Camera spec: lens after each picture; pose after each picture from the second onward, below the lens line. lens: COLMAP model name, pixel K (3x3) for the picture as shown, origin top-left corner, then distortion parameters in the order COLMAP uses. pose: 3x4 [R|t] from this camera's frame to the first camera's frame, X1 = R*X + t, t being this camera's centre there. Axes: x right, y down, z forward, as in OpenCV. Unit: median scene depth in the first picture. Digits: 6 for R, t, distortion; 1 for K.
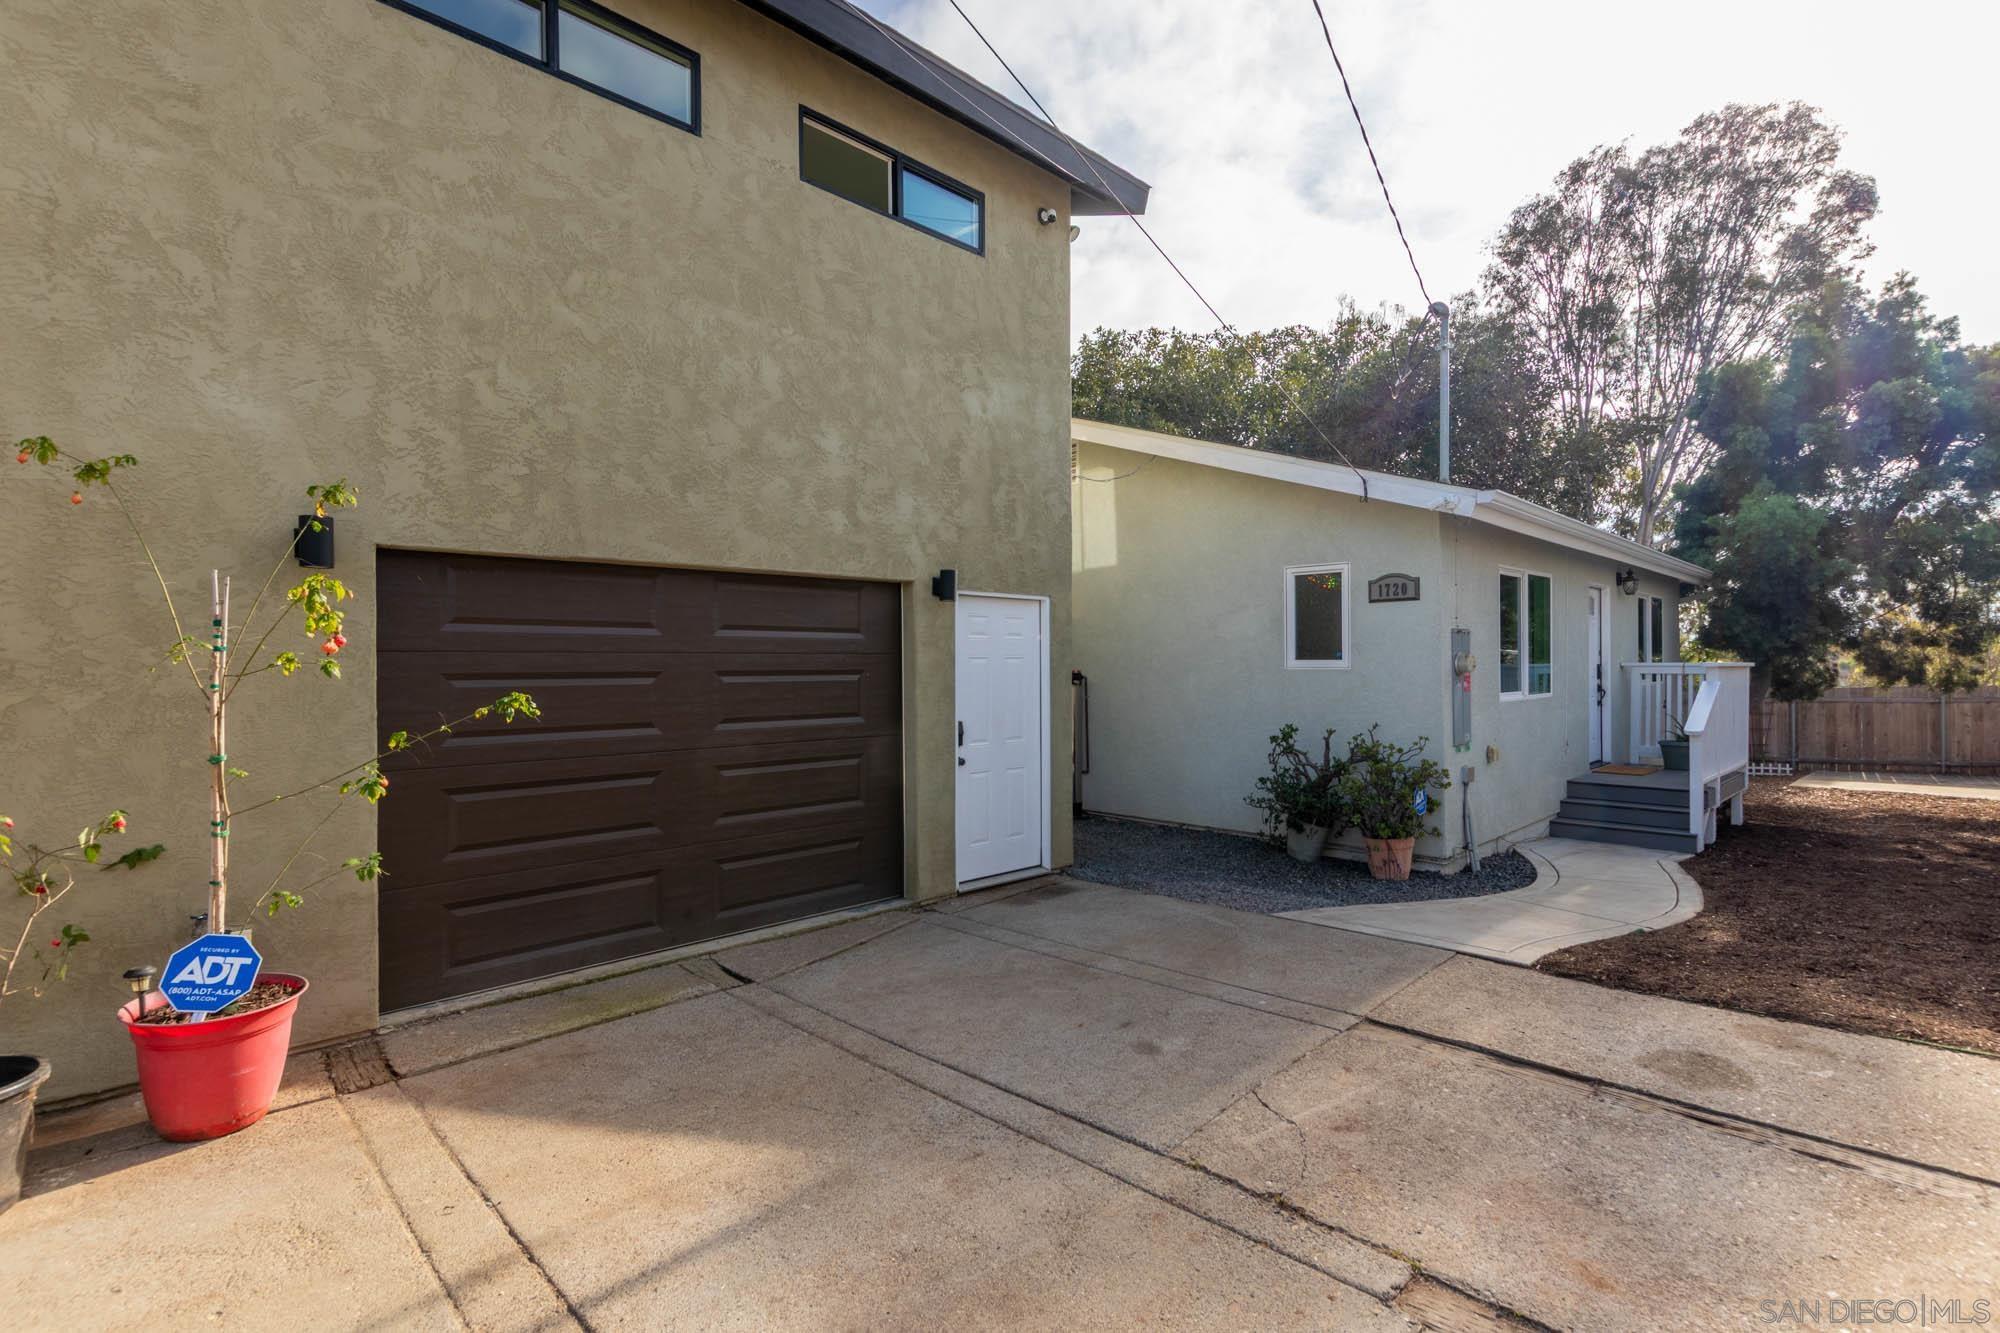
lens RADIAL K [[919.6, 0, 990.0], [0, 919.6, 662.6], [0, 0, 1]] dist [0.006961, -0.003067]
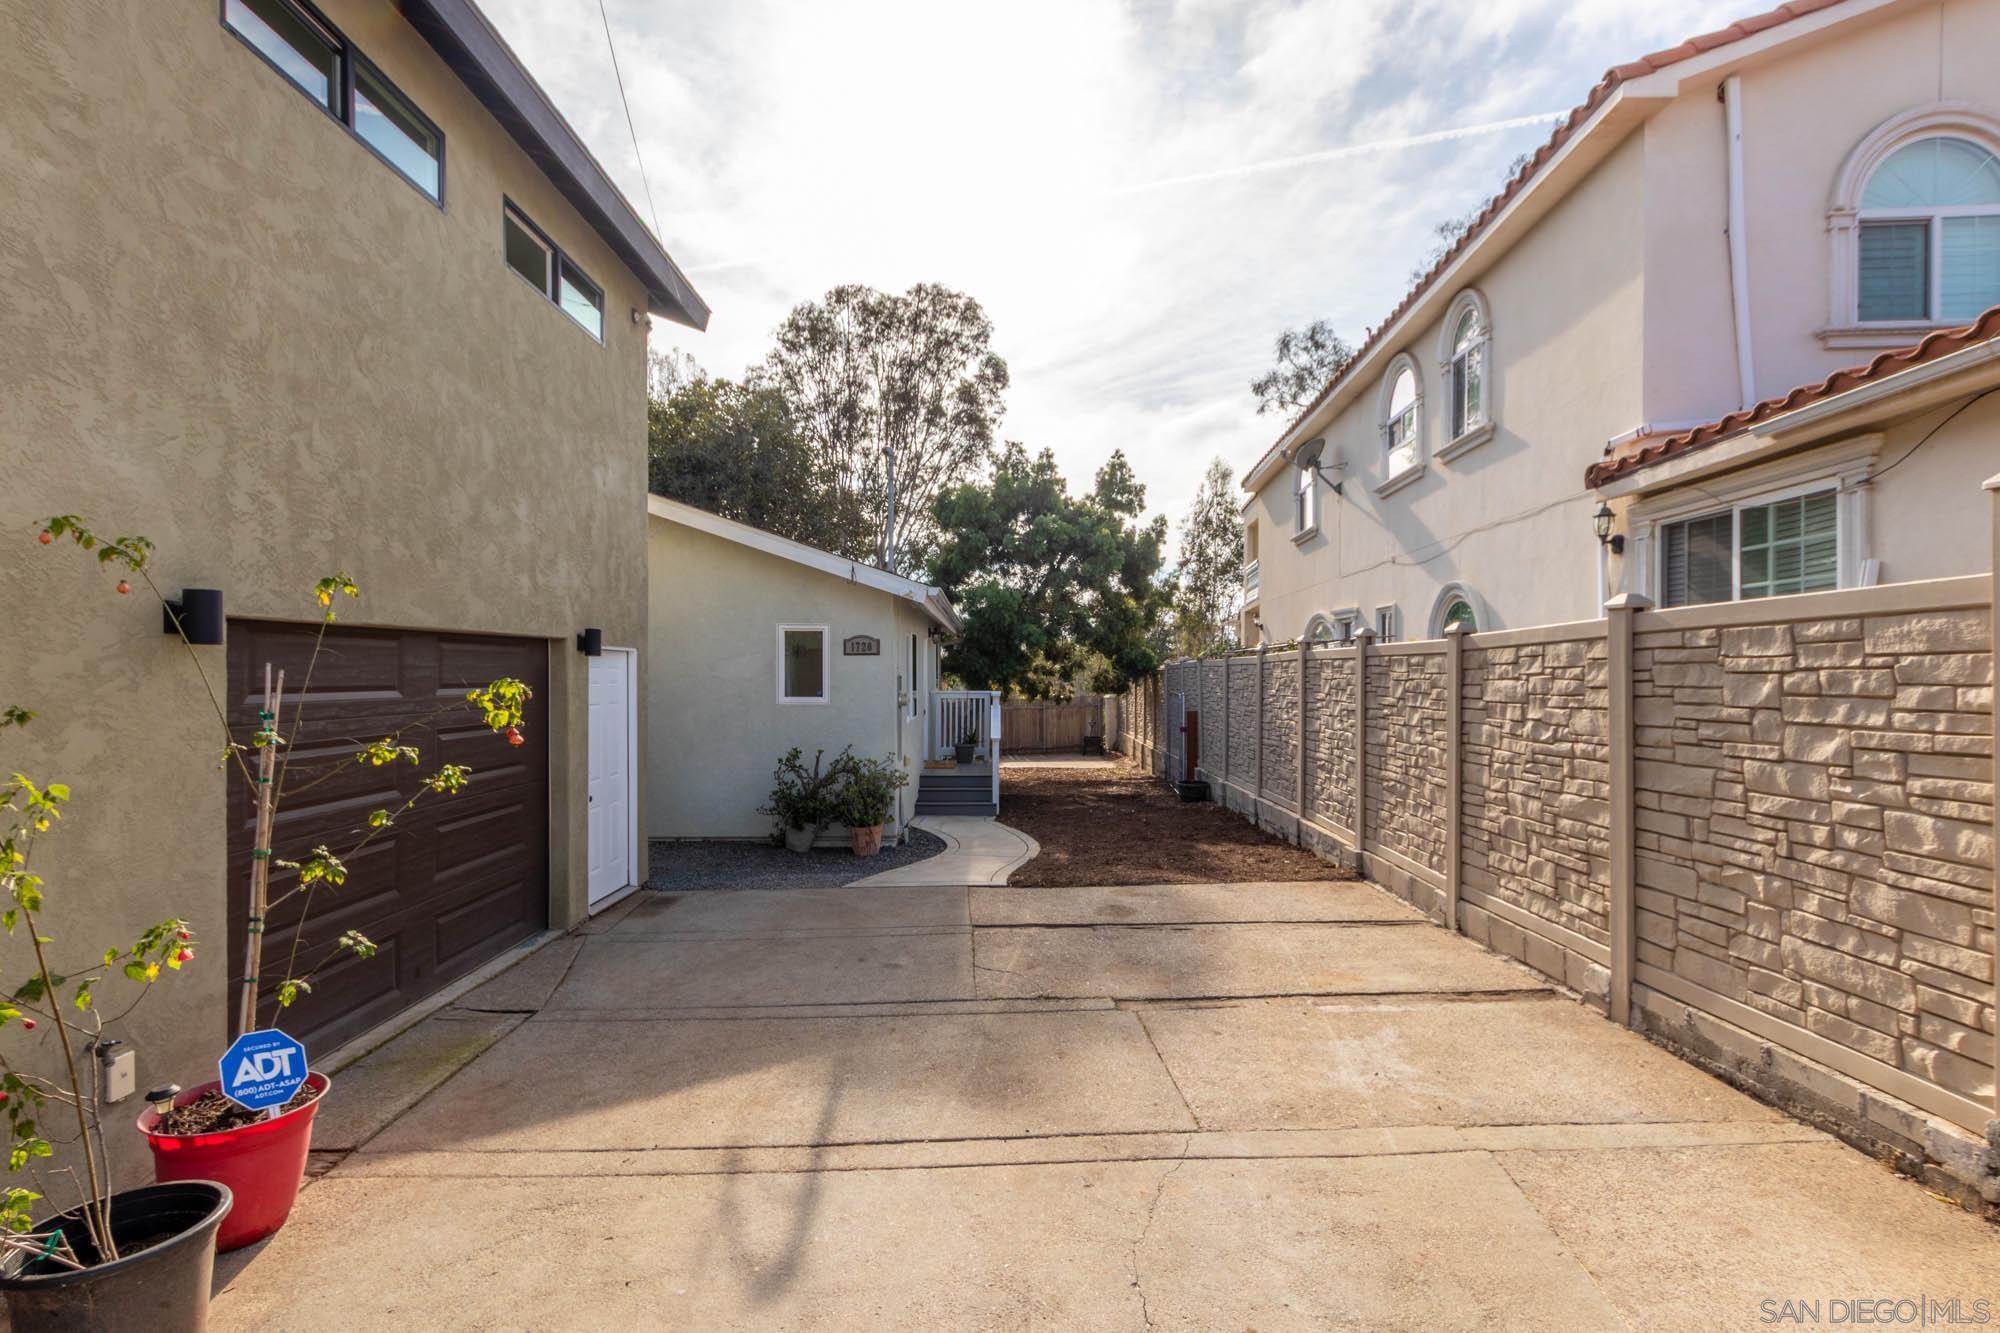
lens RADIAL K [[919.6, 0, 984.7], [0, 919.6, 668.5], [0, 0, 1]] dist [0.006961, -0.003067]
pose [[0.701356, 0.008420, 0.712762, -0.470926], [-0.005551, 0.999964, -0.006351, -0.043831], [-0.712790, 0.000497, 0.701377, -0.117121]]
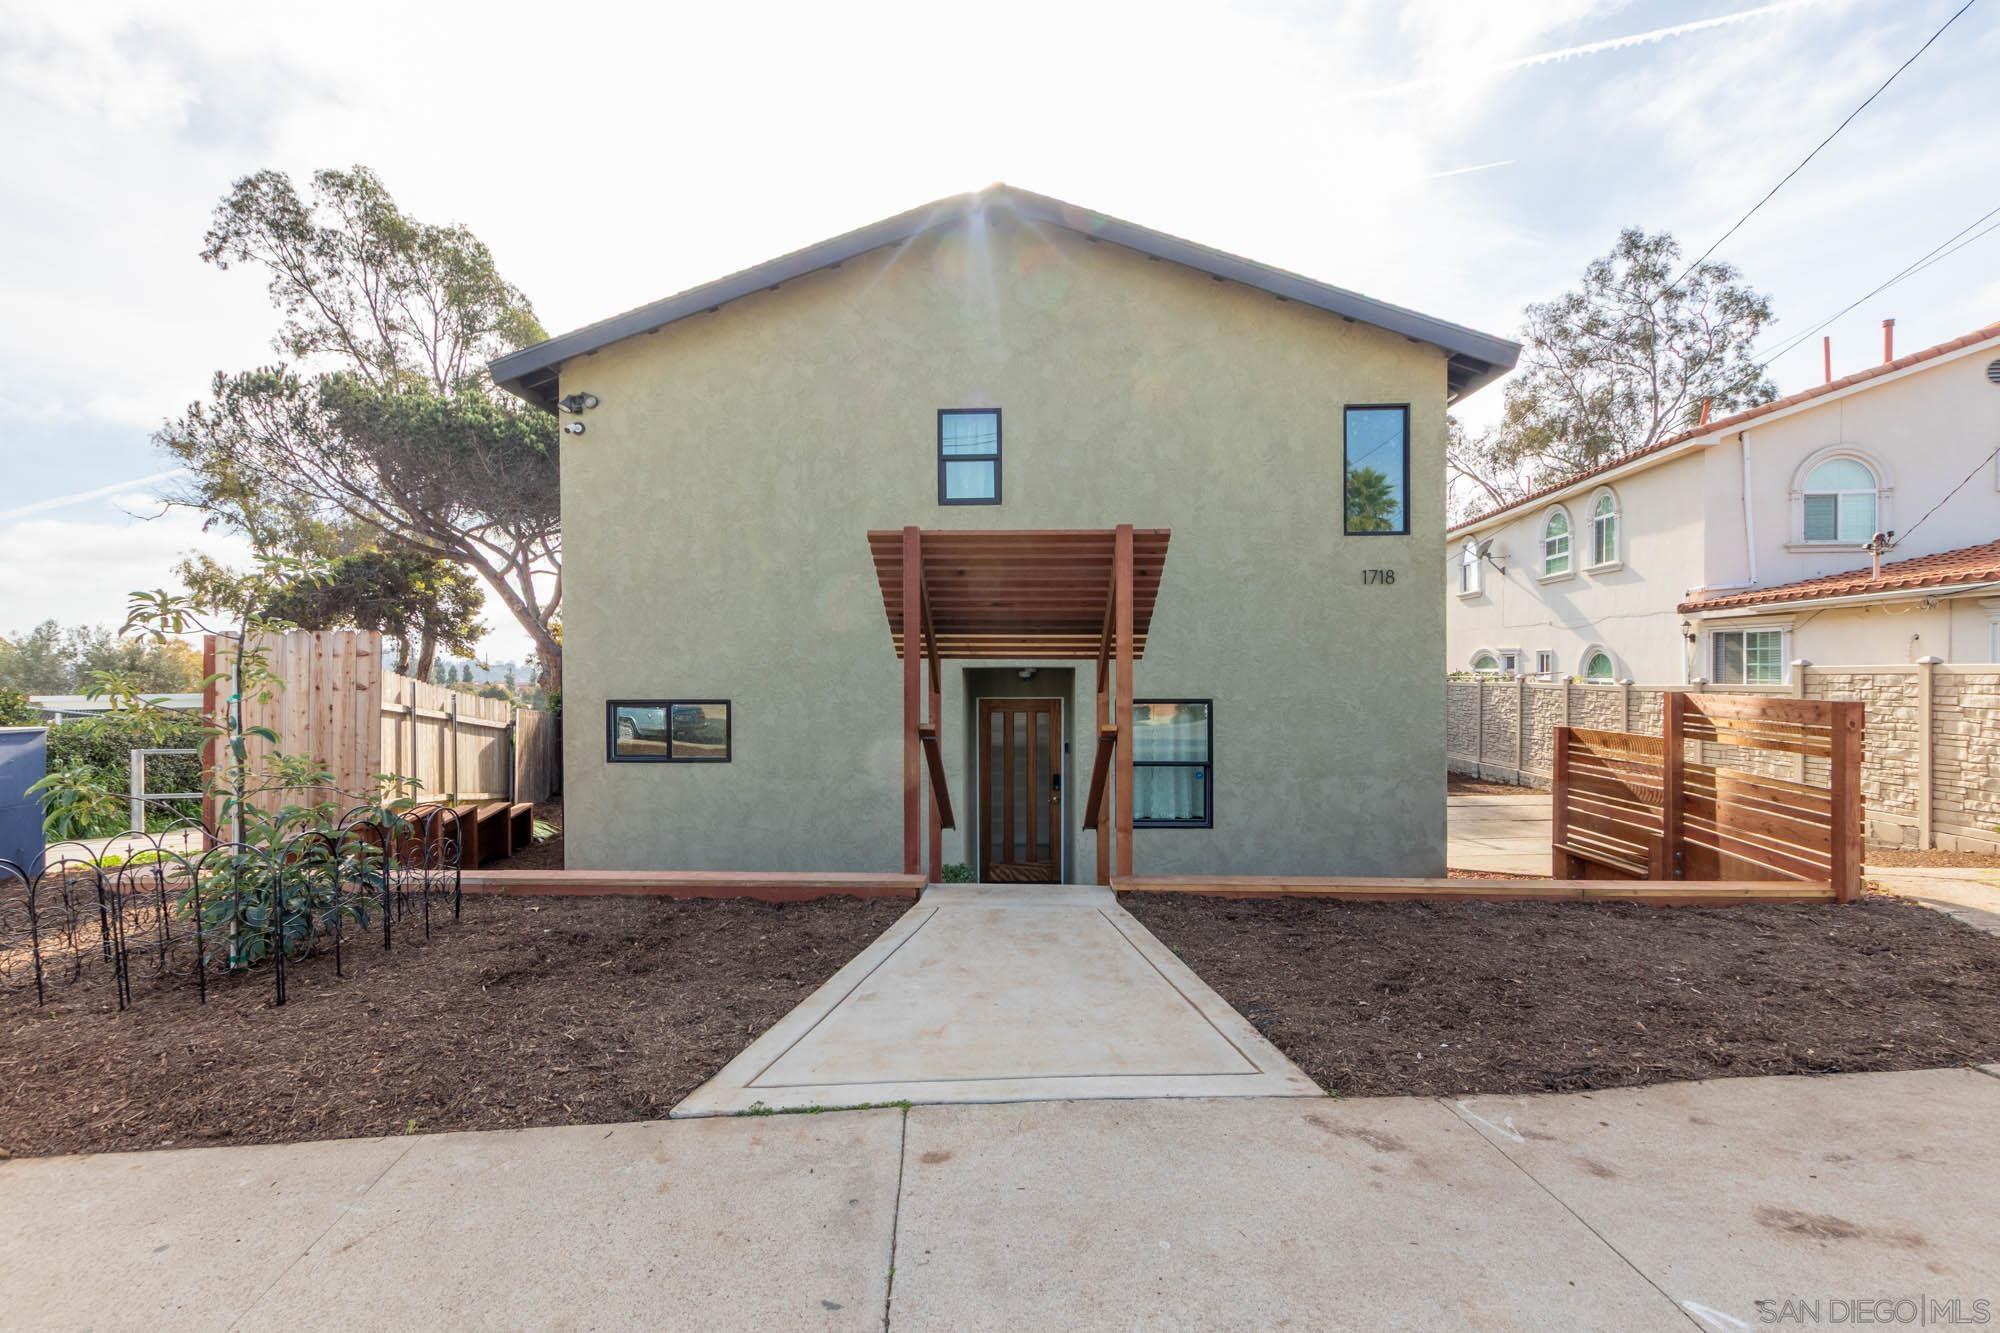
lens RADIAL K [[919.6, 0, 986.9], [0, 919.6, 669.0], [0, 0, 1]] dist [0.006961, -0.003067]
pose [[0.727063, 0.002447, 0.686567, -2.115057], [-0.001696, 0.999997, -0.001768, -0.116232], [-0.686569, 0.000121, 0.727065, -0.364449]]
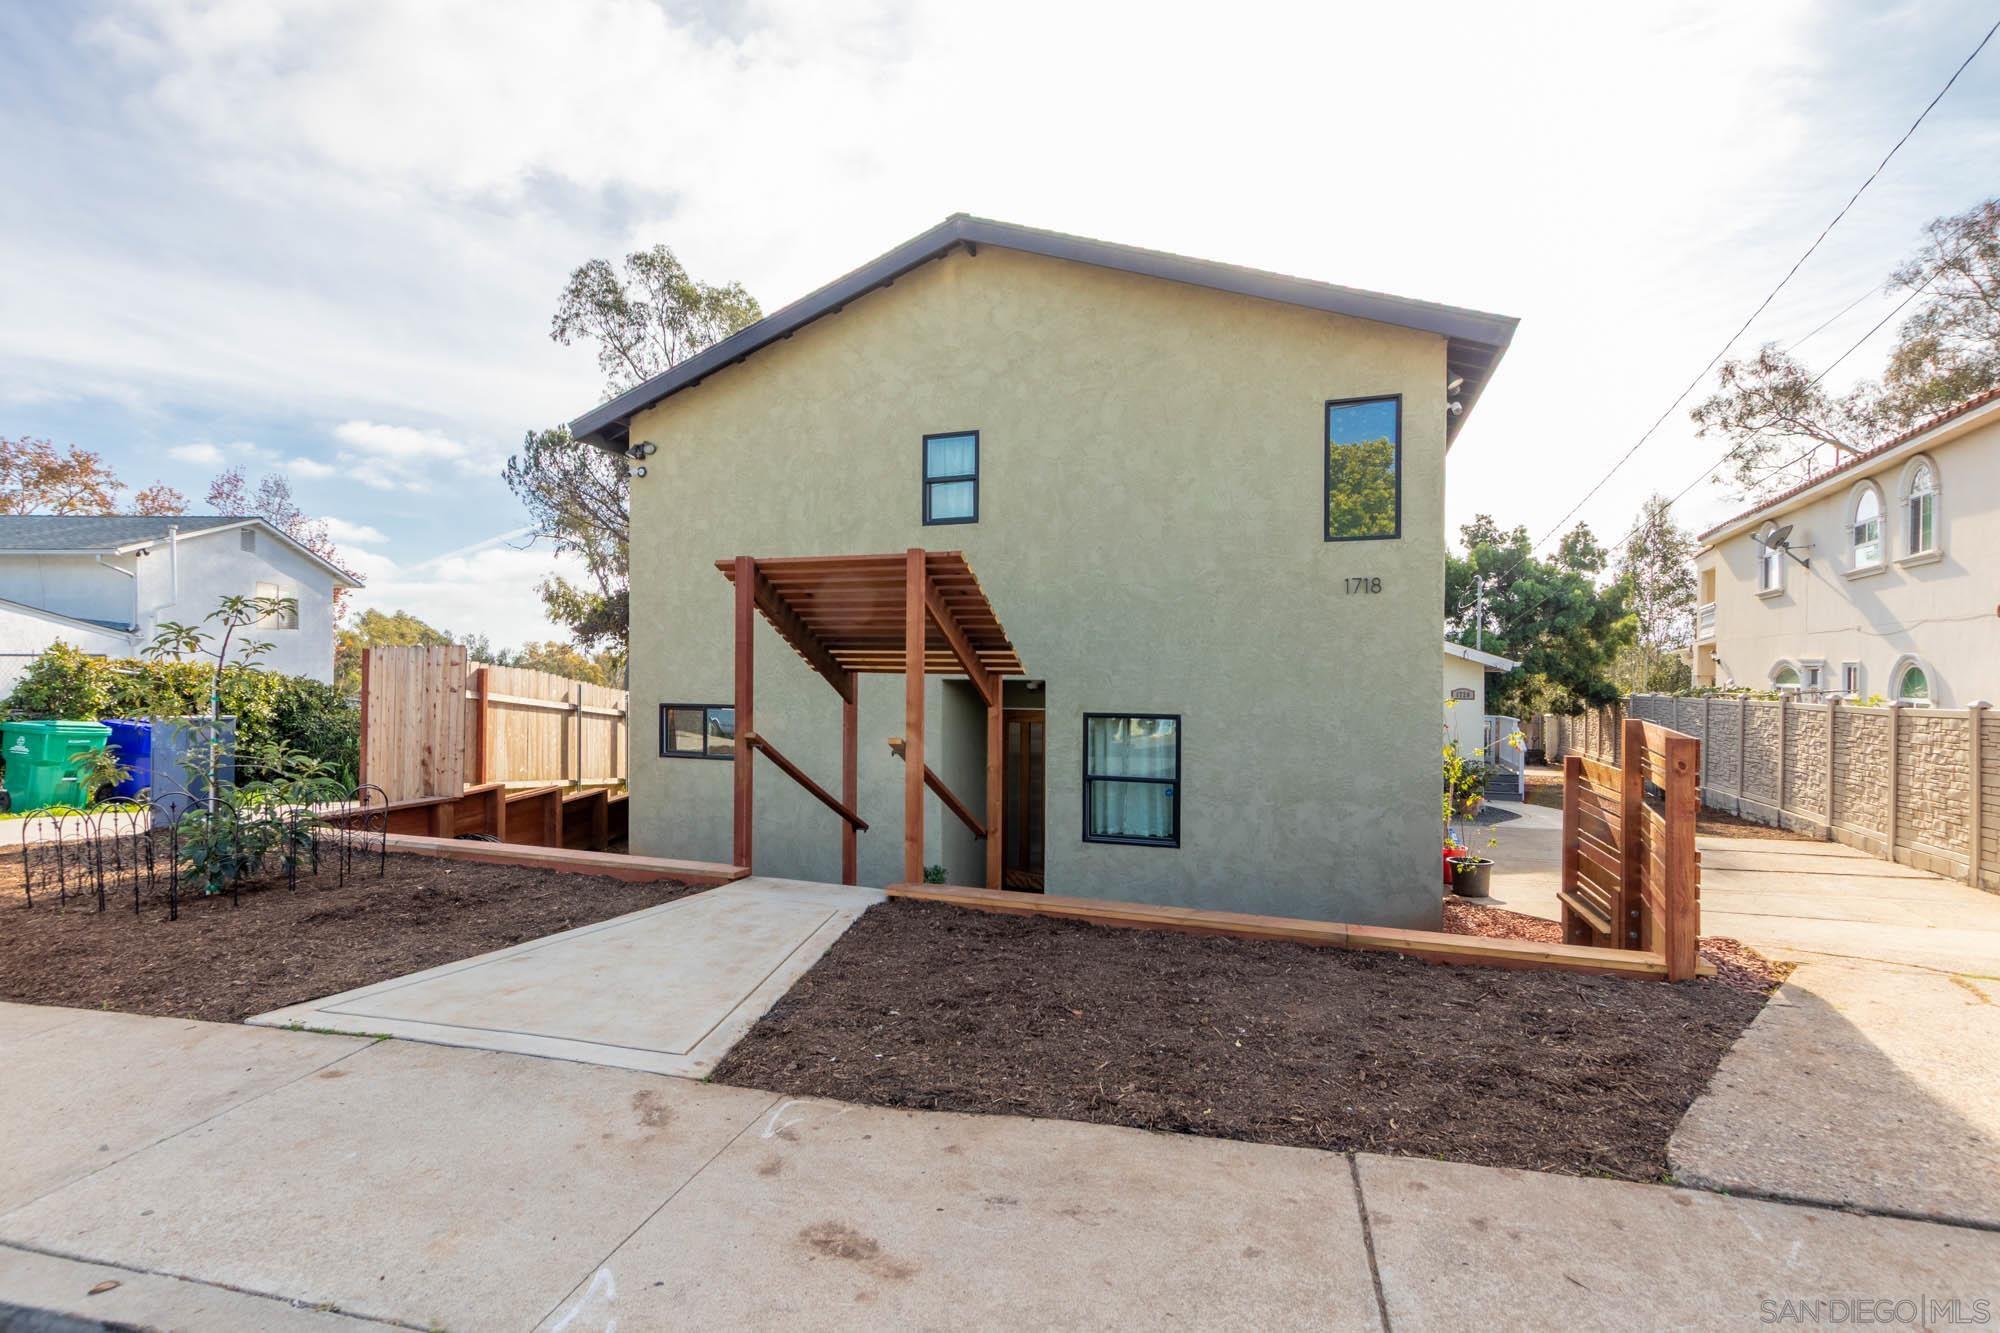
lens RADIAL K [[919.6, 0, 987.4], [0, 919.6, 669.5], [0, 0, 1]] dist [0.006961, -0.003067]
pose [[0.901045, 0.012826, 0.433535, -1.798028], [-0.012329, 0.999916, -0.003958, -0.129527], [-0.433550, -0.001779, 0.901128, -0.639751]]
